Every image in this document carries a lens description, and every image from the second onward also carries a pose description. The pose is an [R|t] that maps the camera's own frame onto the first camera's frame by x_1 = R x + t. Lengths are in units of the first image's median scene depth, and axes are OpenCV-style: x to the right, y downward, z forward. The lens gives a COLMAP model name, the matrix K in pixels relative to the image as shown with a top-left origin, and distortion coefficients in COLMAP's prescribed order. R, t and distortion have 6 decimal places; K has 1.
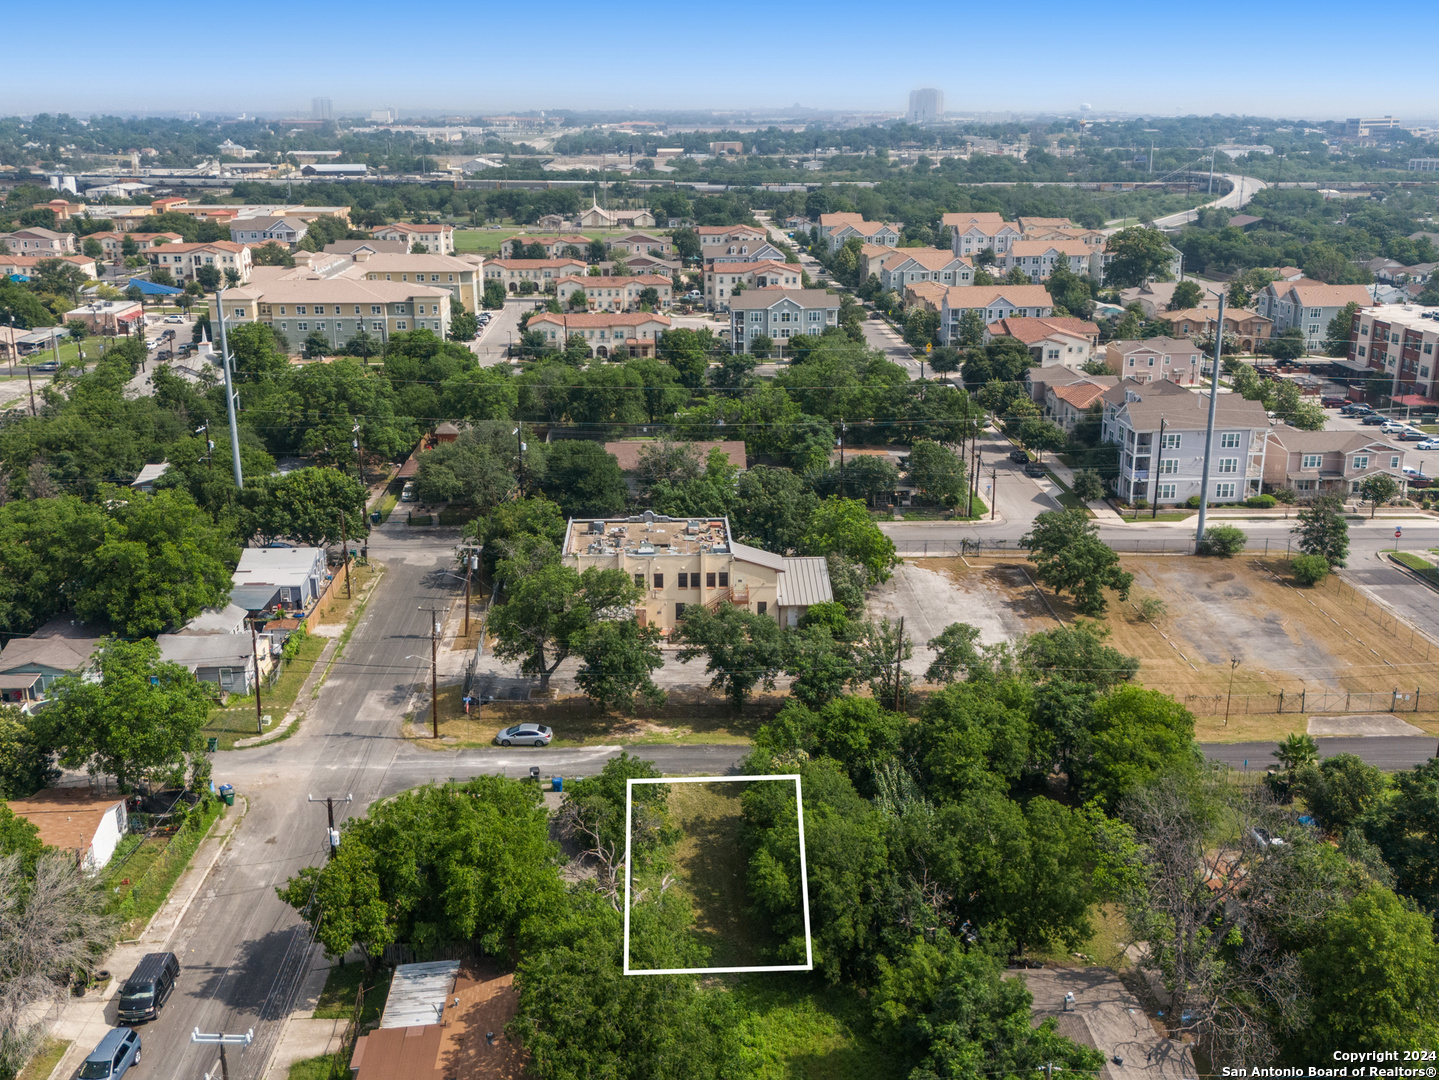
lens RADIAL K [[1402.1, 0, 719.5], [0, 1402.1, 540.0], [0, 0, 1]] dist [0.068588, -0.088403]
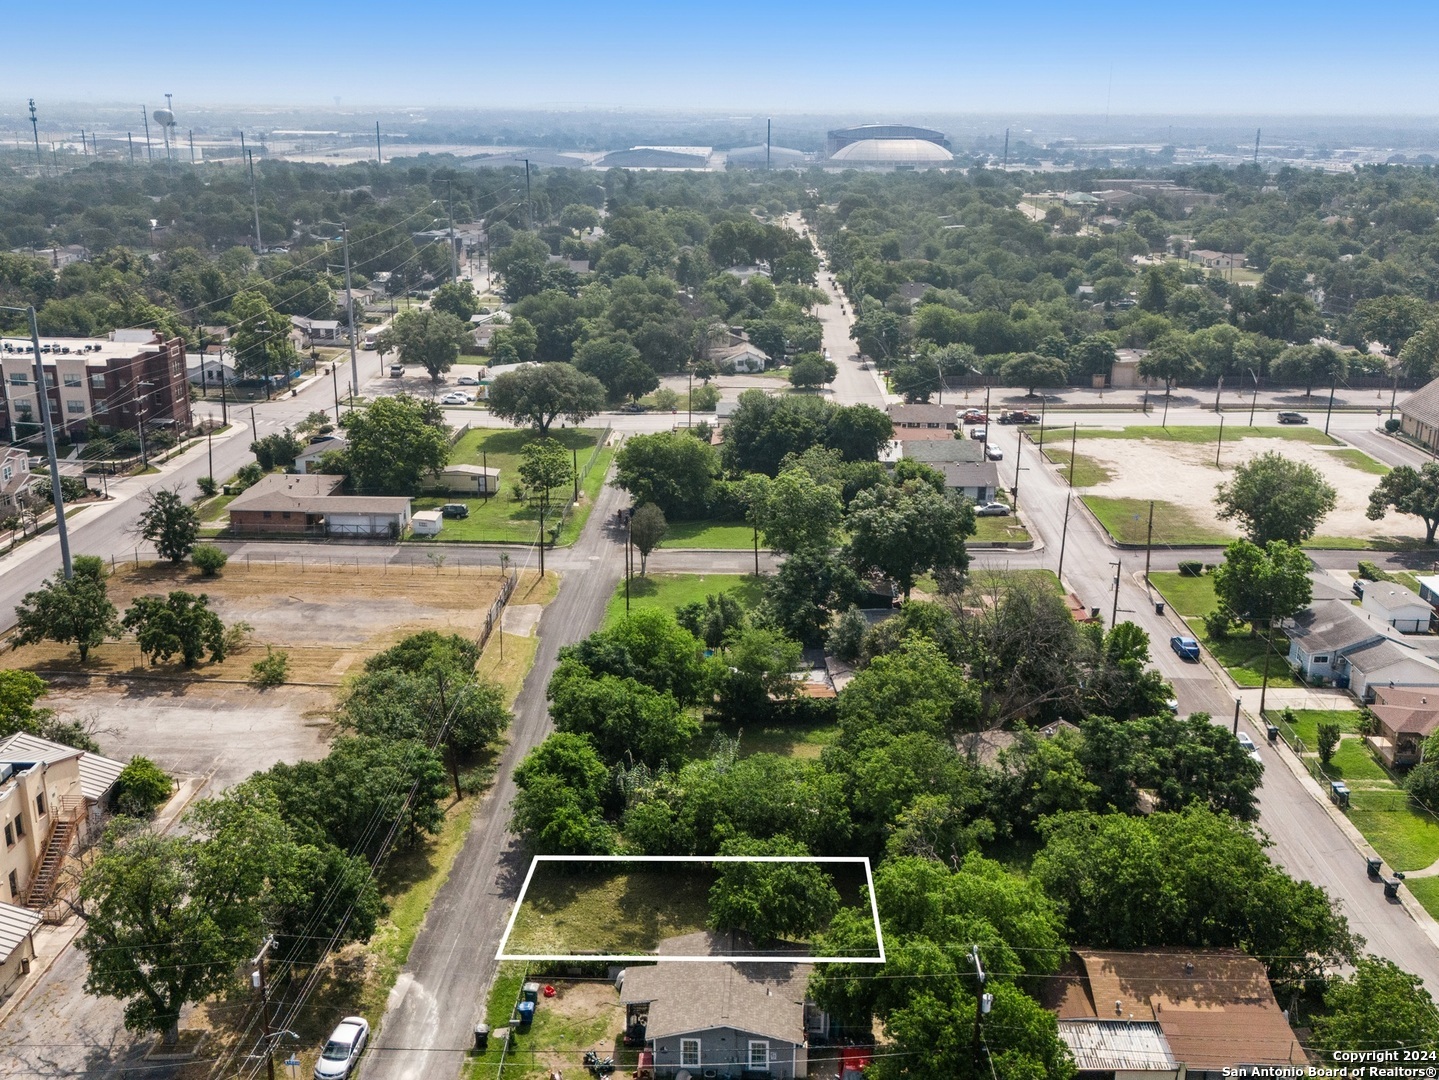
lens RADIAL K [[1393.3, 0, 719.5], [0, 1393.3, 540.0], [0, 0, 1]] dist [0.106095, -0.165655]
pose [[0.066917, -0.289472, 0.954845, -0.448258], [0.277841, 0.924543, 0.260814, -0.133343], [-0.958294, 0.247842, 0.142295, 0.440816]]
